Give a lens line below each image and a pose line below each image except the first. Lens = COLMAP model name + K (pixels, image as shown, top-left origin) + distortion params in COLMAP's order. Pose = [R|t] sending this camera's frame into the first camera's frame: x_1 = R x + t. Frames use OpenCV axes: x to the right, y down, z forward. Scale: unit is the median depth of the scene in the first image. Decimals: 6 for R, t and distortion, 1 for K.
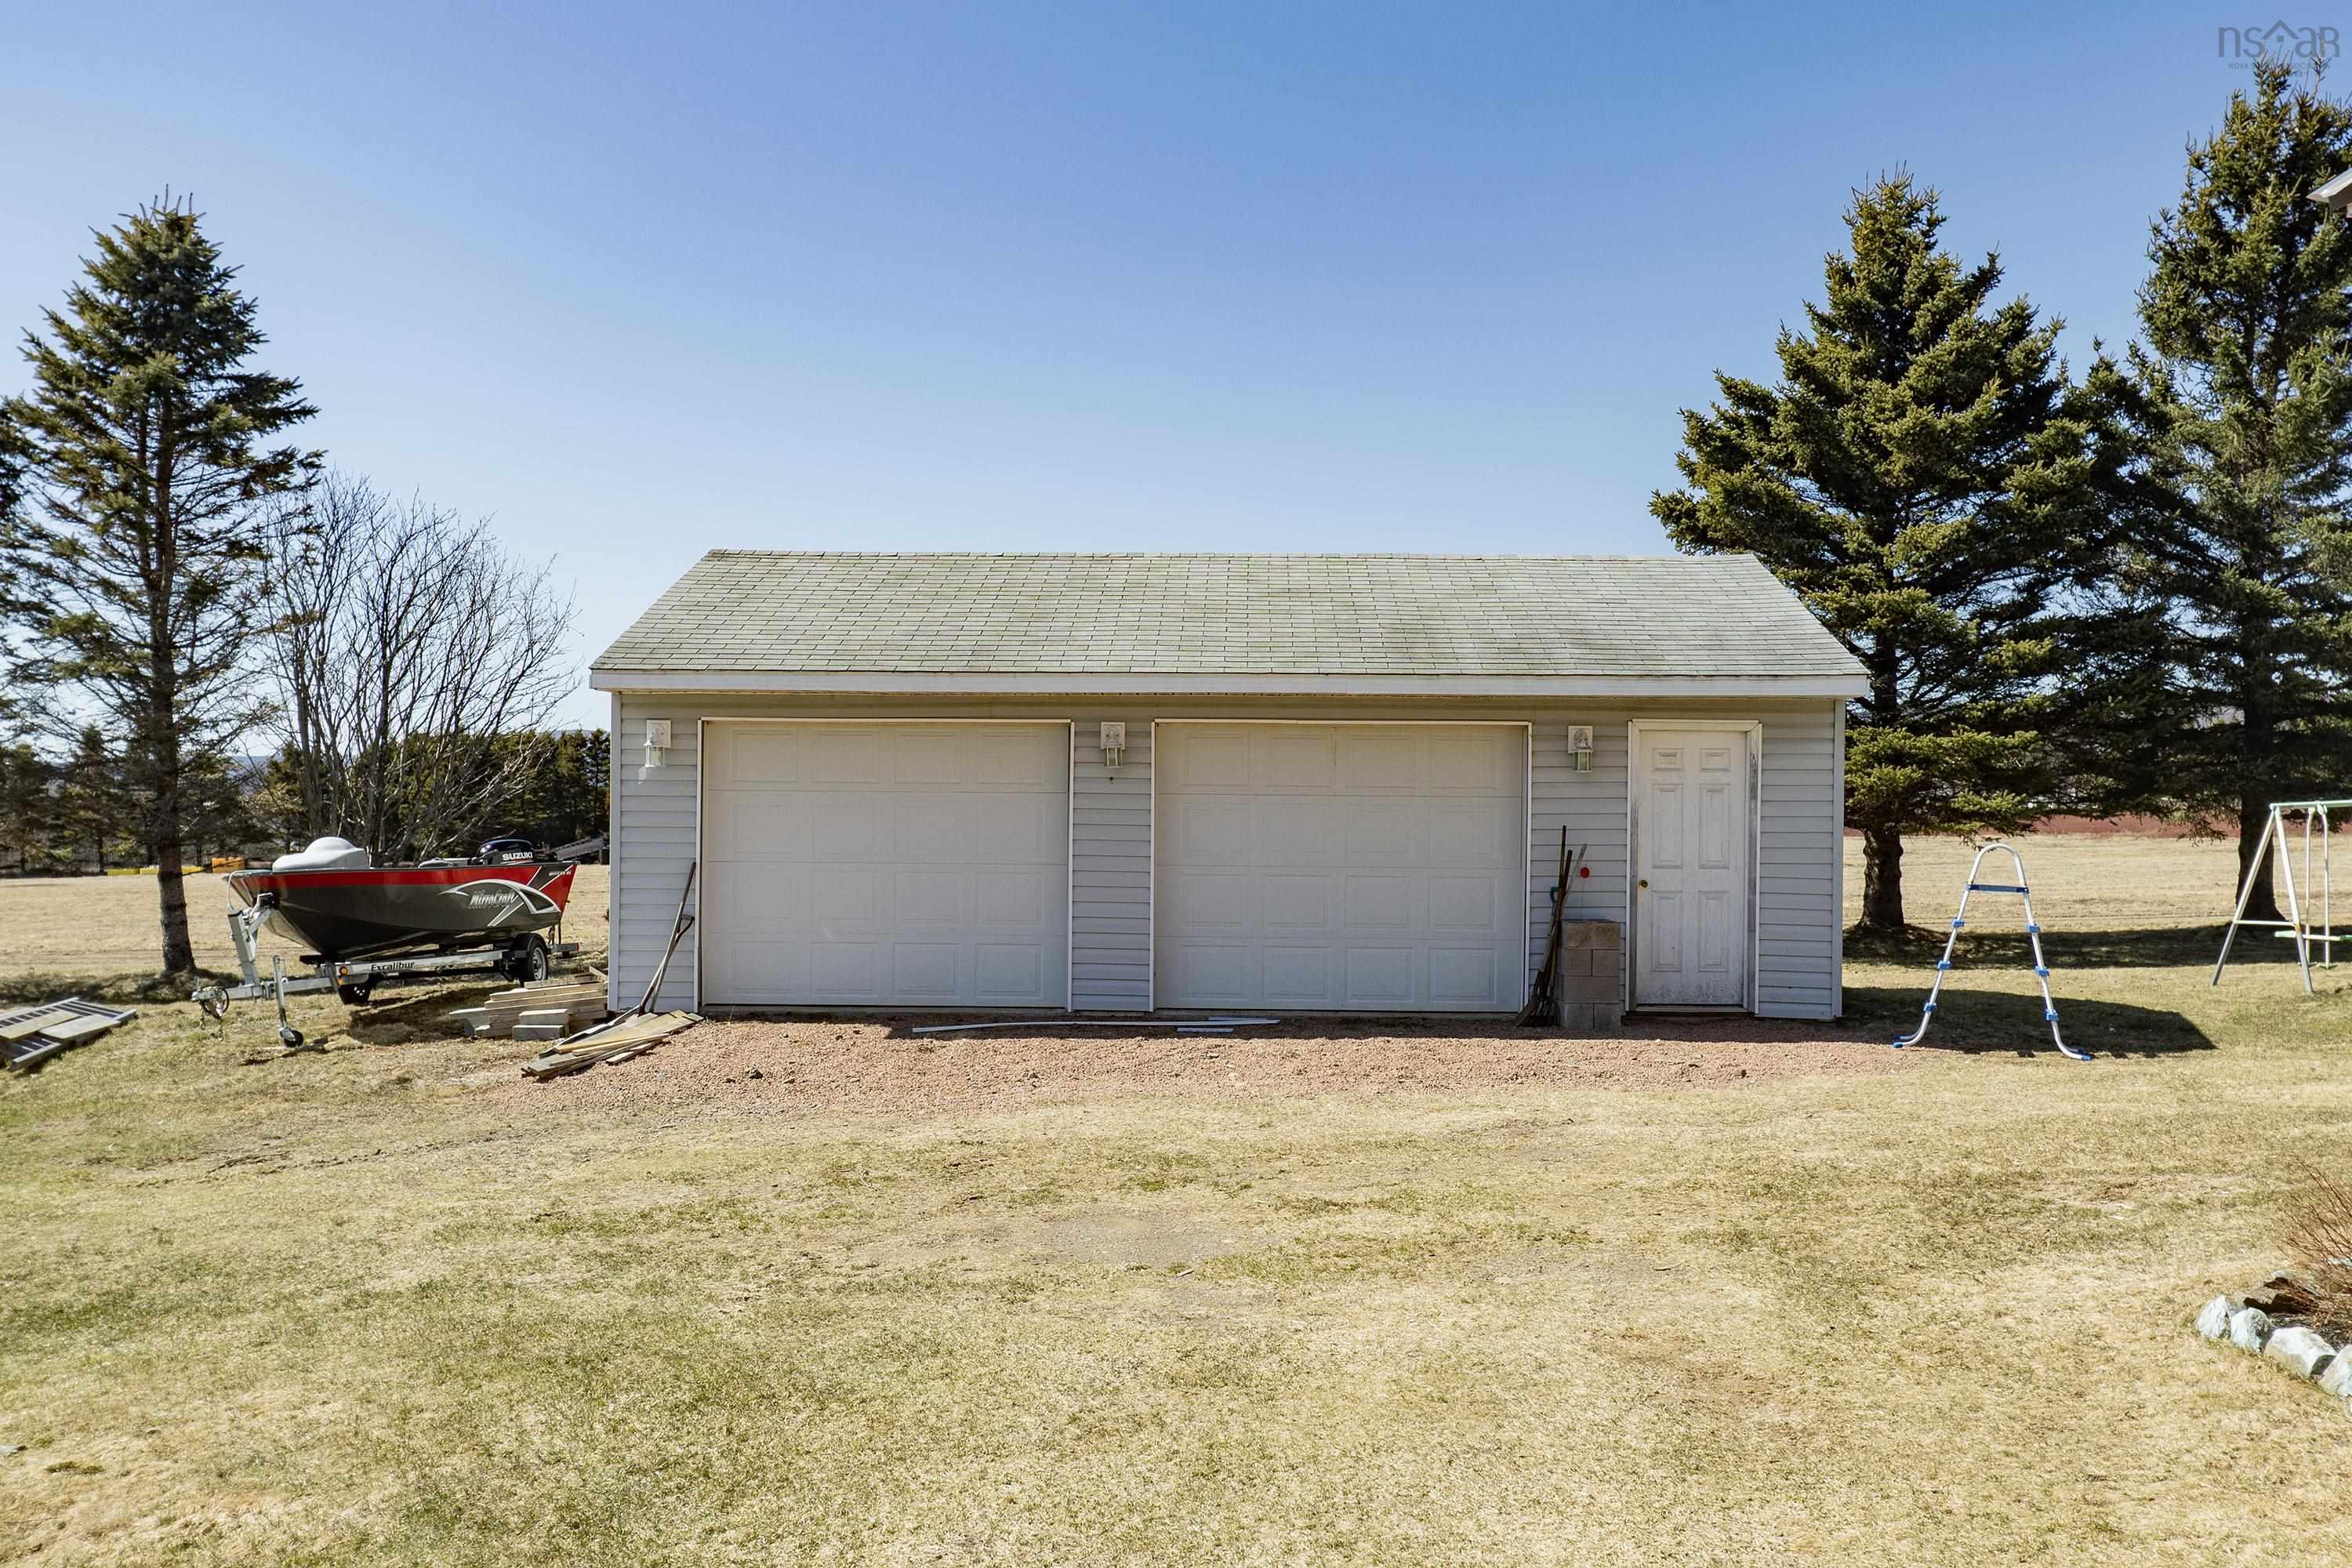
lens RADIAL K [[1495.3, 0, 1176.4], [0, 1495.3, 788.3], [0, 0, 1]] dist [0.003067, -0.000010]
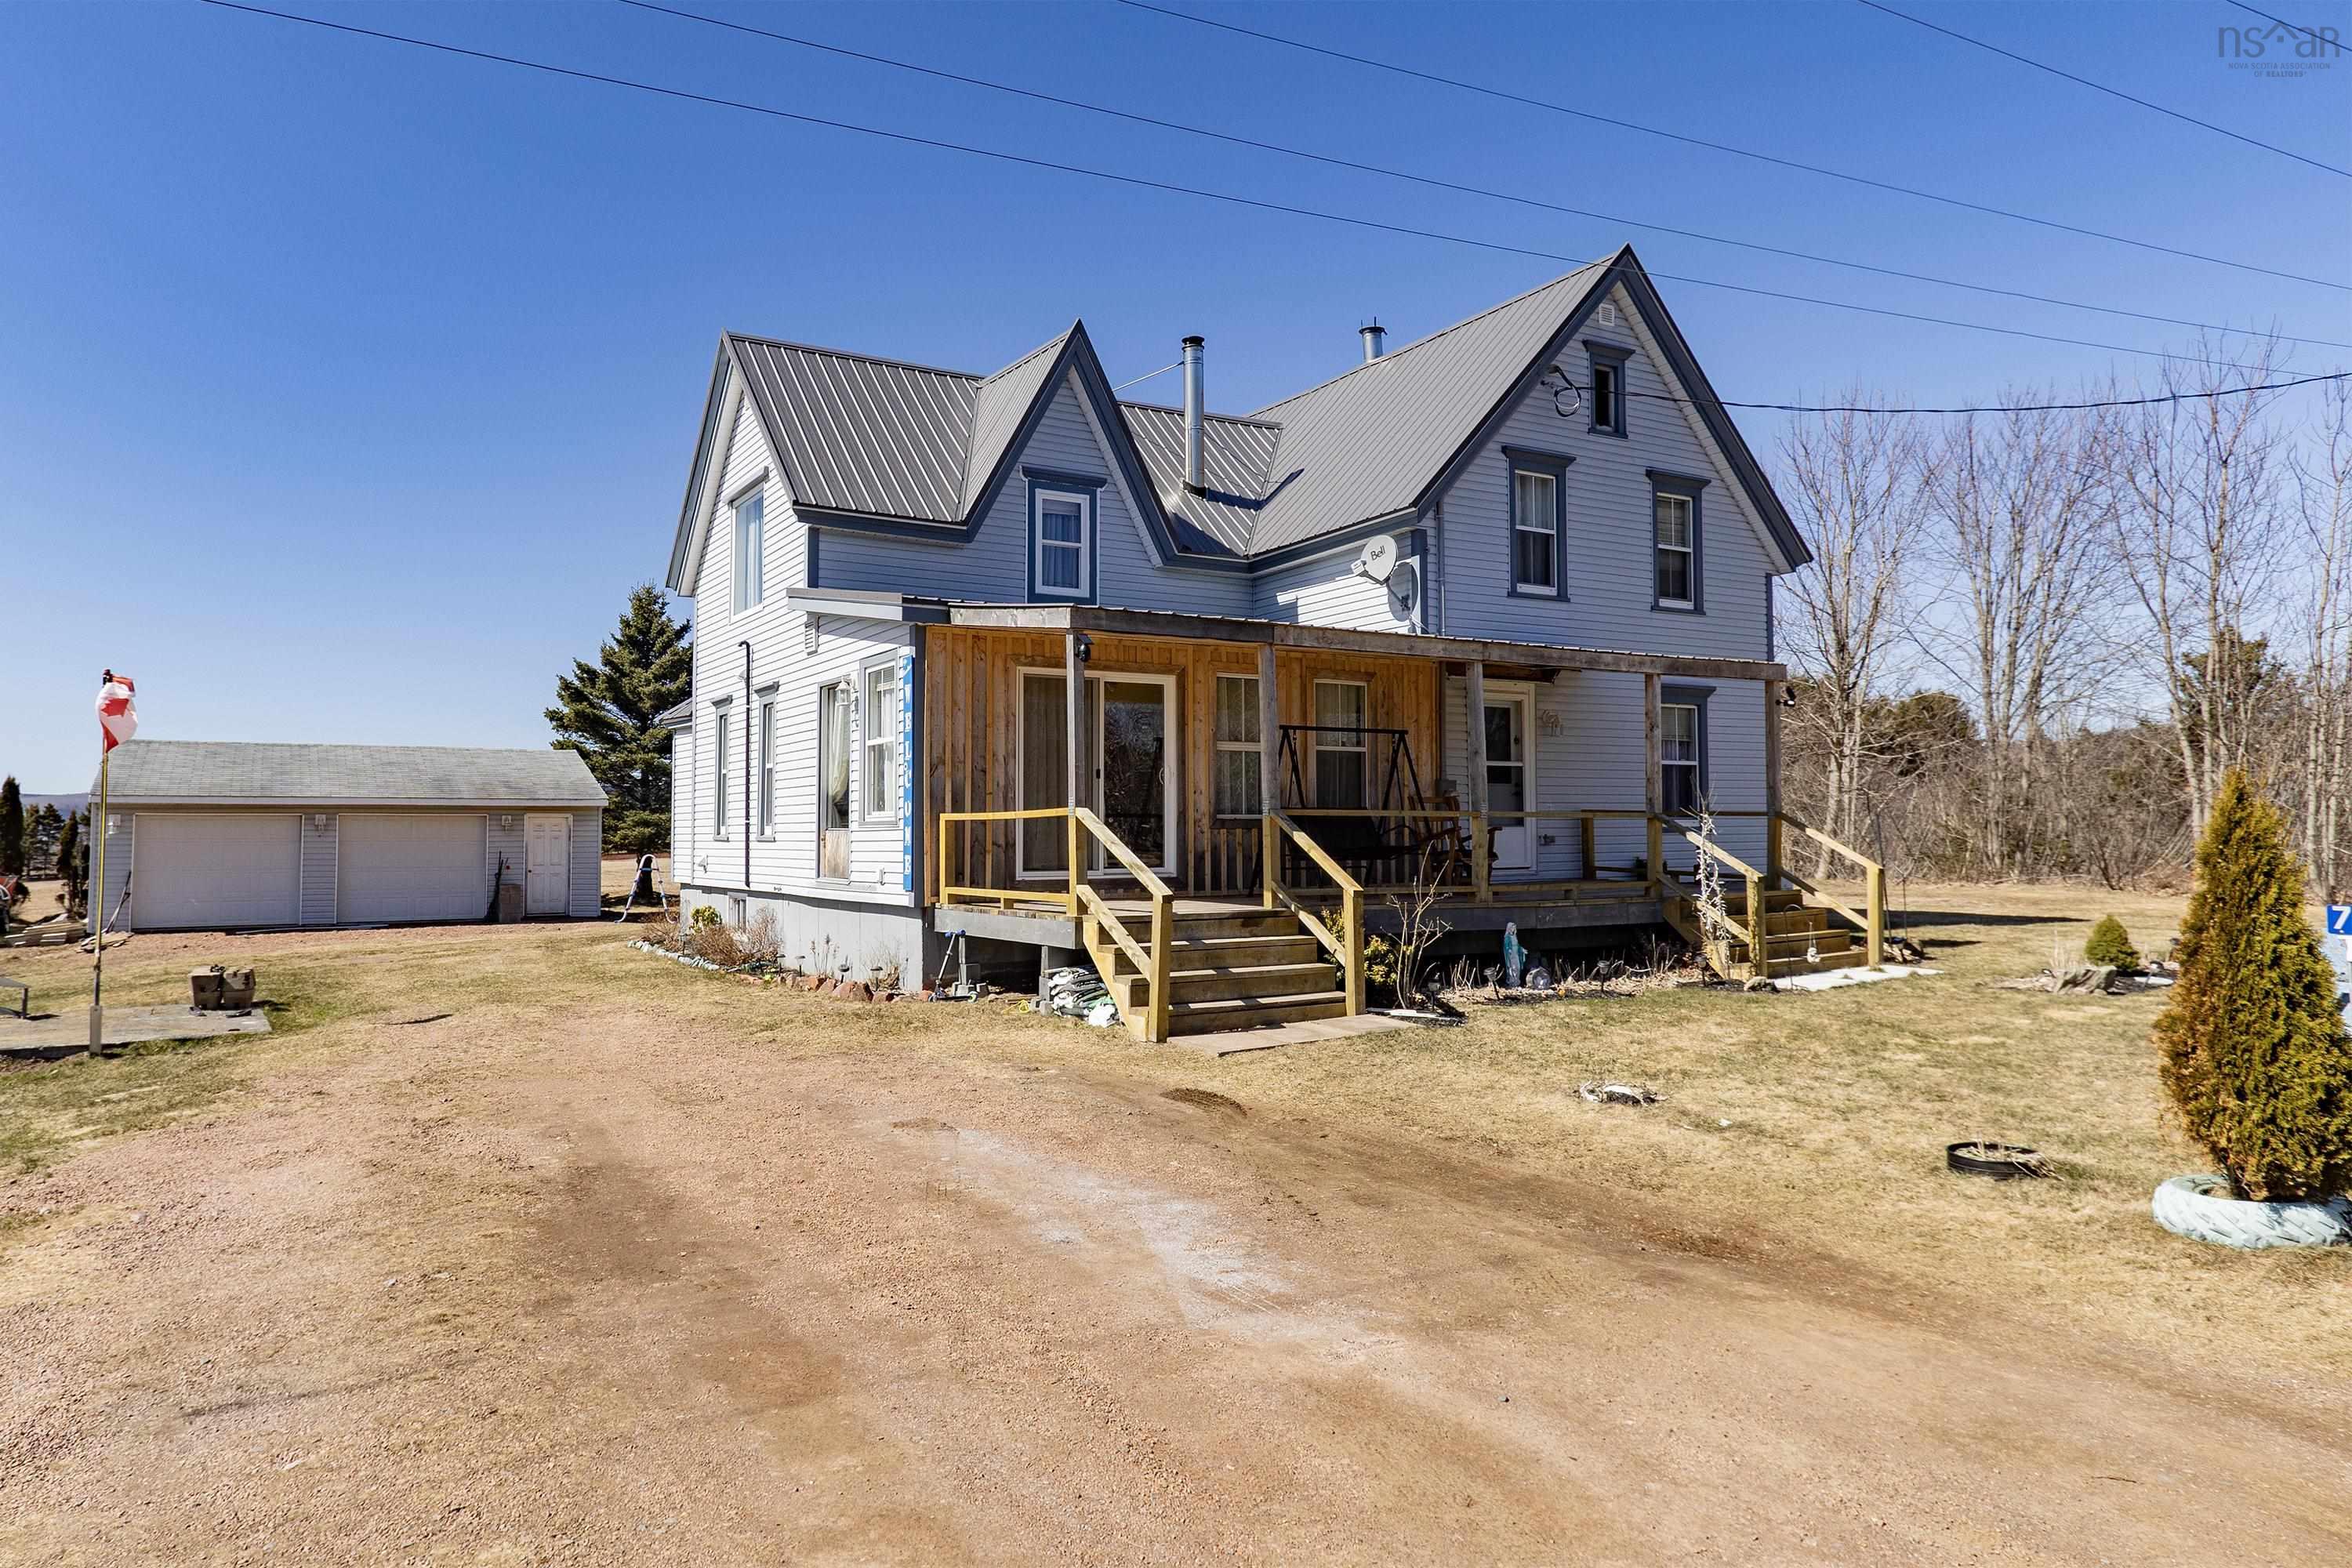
lens RADIAL K [[1565.5, 0, 1176.6], [0, 1565.5, 777.2], [0, 0, 1]] dist [-0.000086, 0.001836]
pose [[0.798281, 0.012836, 0.602149, -0.467456], [0.006556, 0.999528, -0.029999, -0.016064], [-0.602250, 0.027896, 0.797820, -1.980243]]
